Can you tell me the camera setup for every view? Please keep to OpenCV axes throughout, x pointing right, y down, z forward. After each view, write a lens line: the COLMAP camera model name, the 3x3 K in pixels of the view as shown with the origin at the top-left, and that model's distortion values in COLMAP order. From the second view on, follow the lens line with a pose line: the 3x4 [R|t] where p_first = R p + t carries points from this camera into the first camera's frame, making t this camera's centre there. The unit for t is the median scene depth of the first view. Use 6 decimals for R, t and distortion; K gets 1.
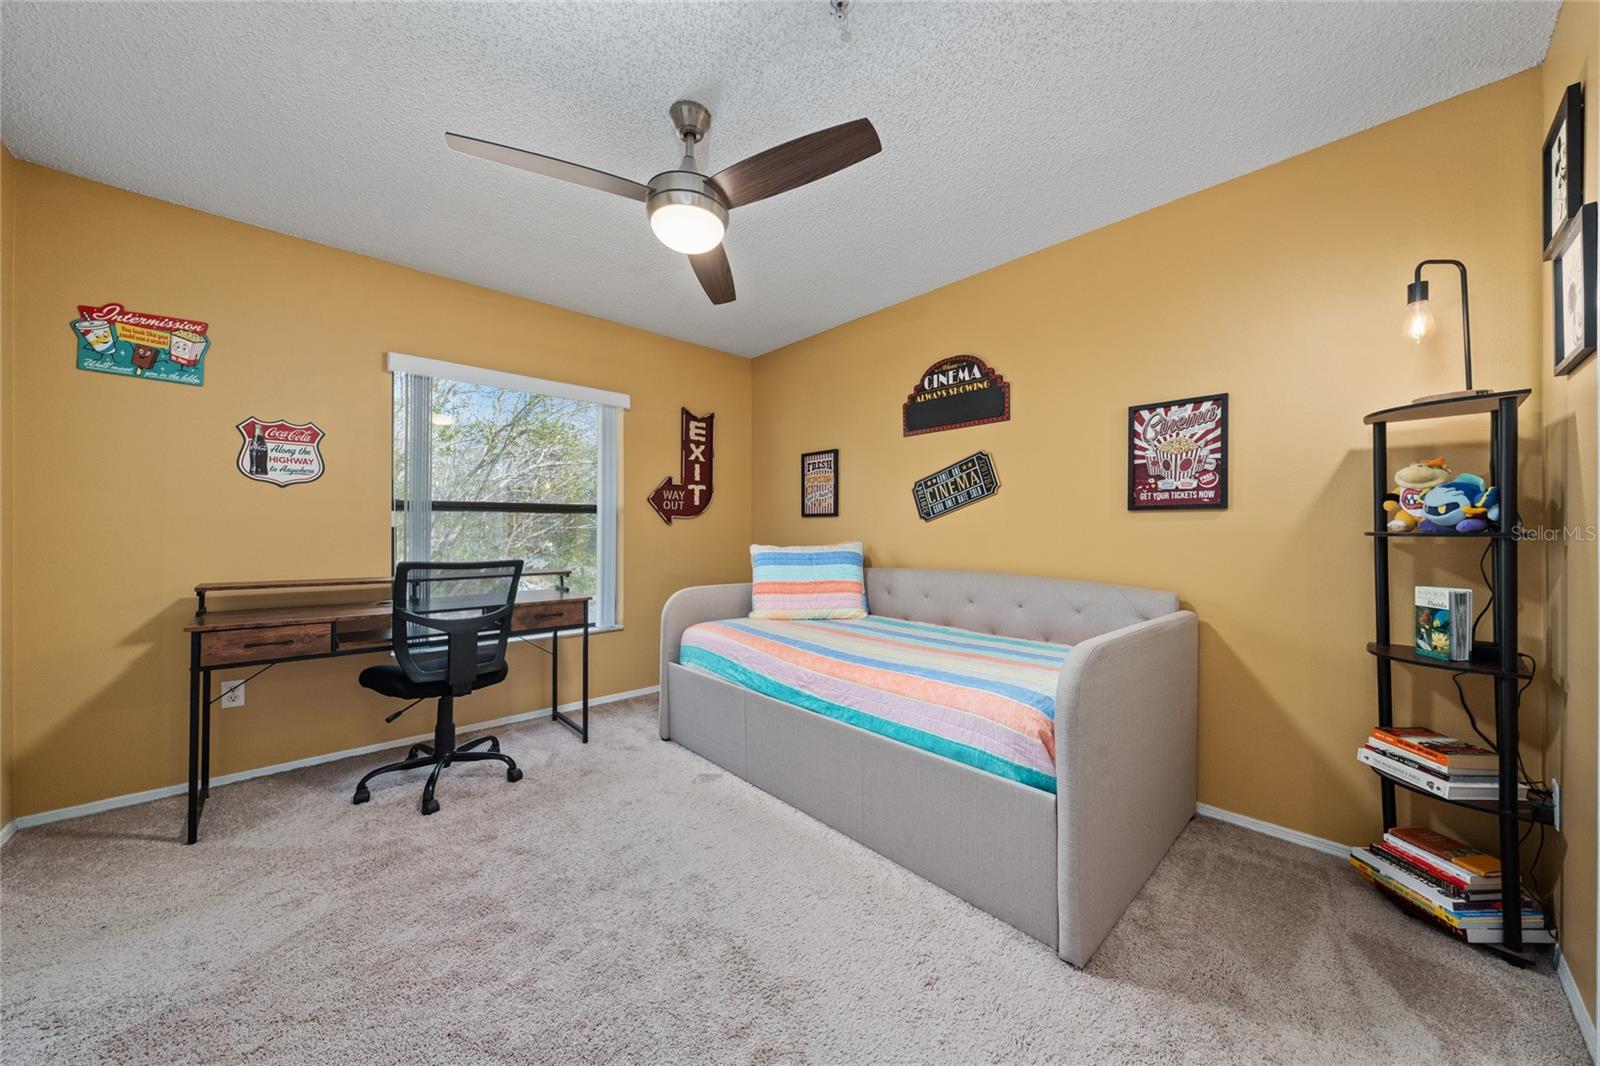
lens RADIAL K [[544.7, 0, 800.0], [0, 544.7, 533.0], [0, 0, 1]] dist [-0.000370, 0.000229]
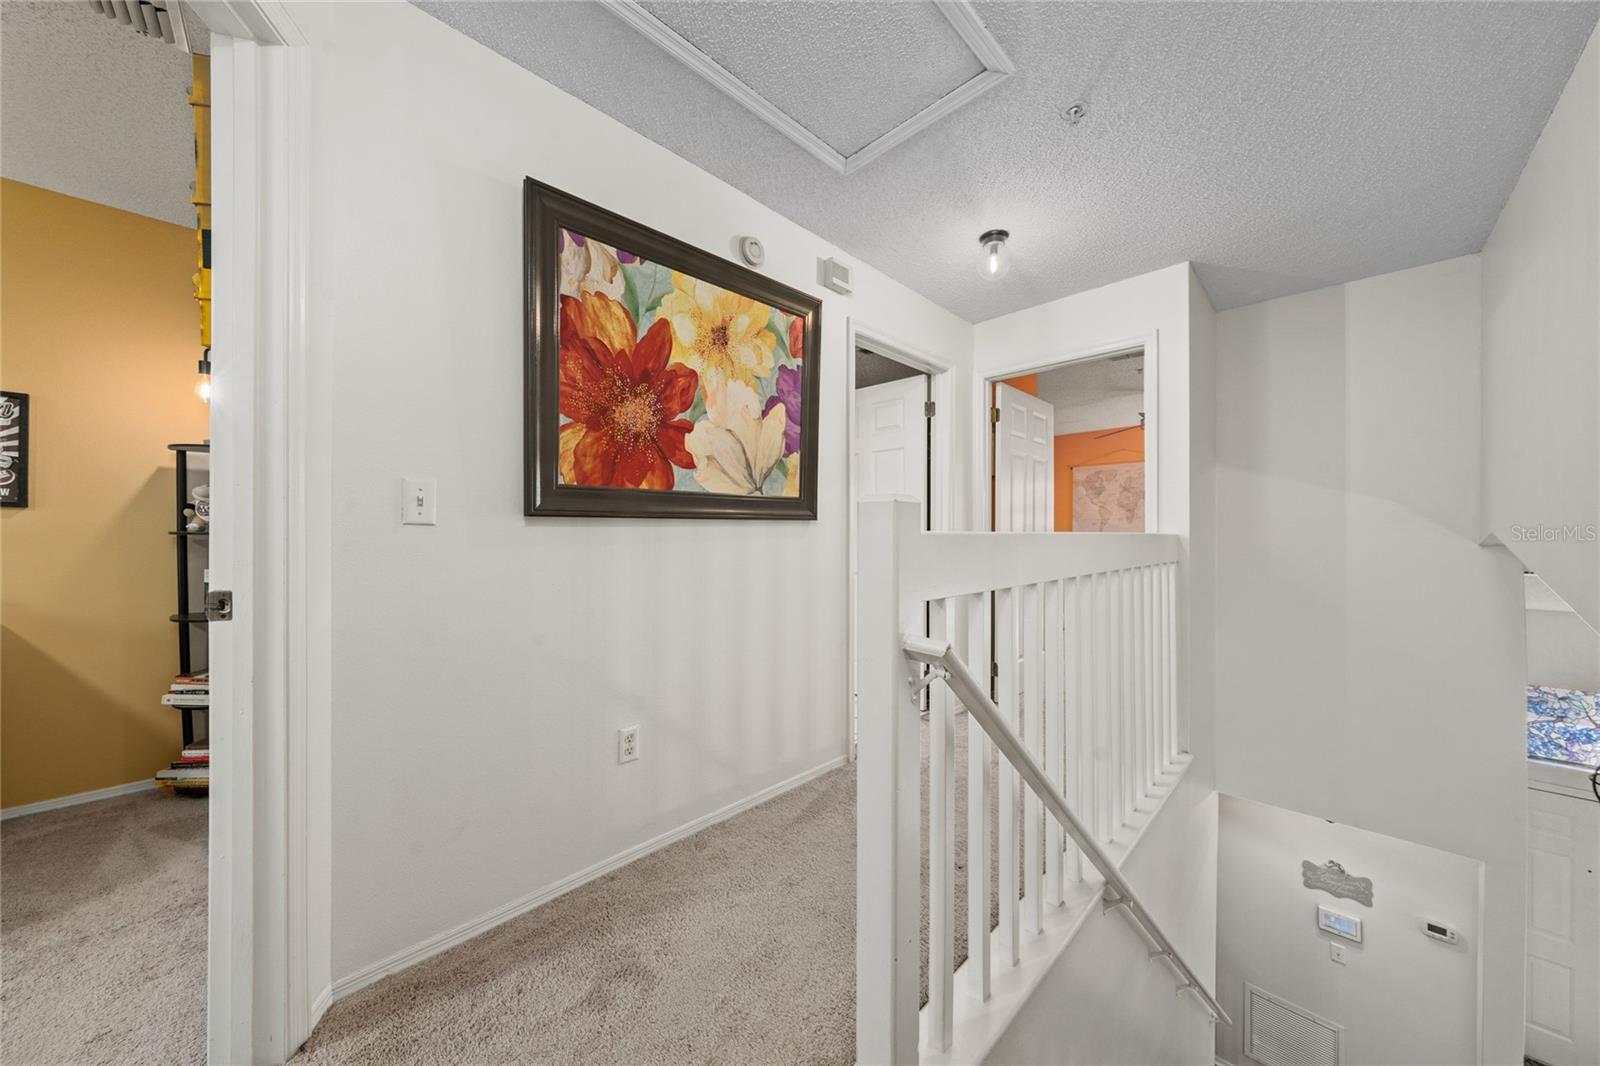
lens RADIAL K [[544.7, 0, 800.0], [0, 544.7, 533.0], [0, 0, 1]] dist [-0.000370, 0.000229]
pose [[-0.043315, -0.000337, 0.999061, -0.360123], [-0.001727, 0.999998, 0.000263, -0.001149], [-0.999060, -0.001714, -0.043316, -0.486568]]
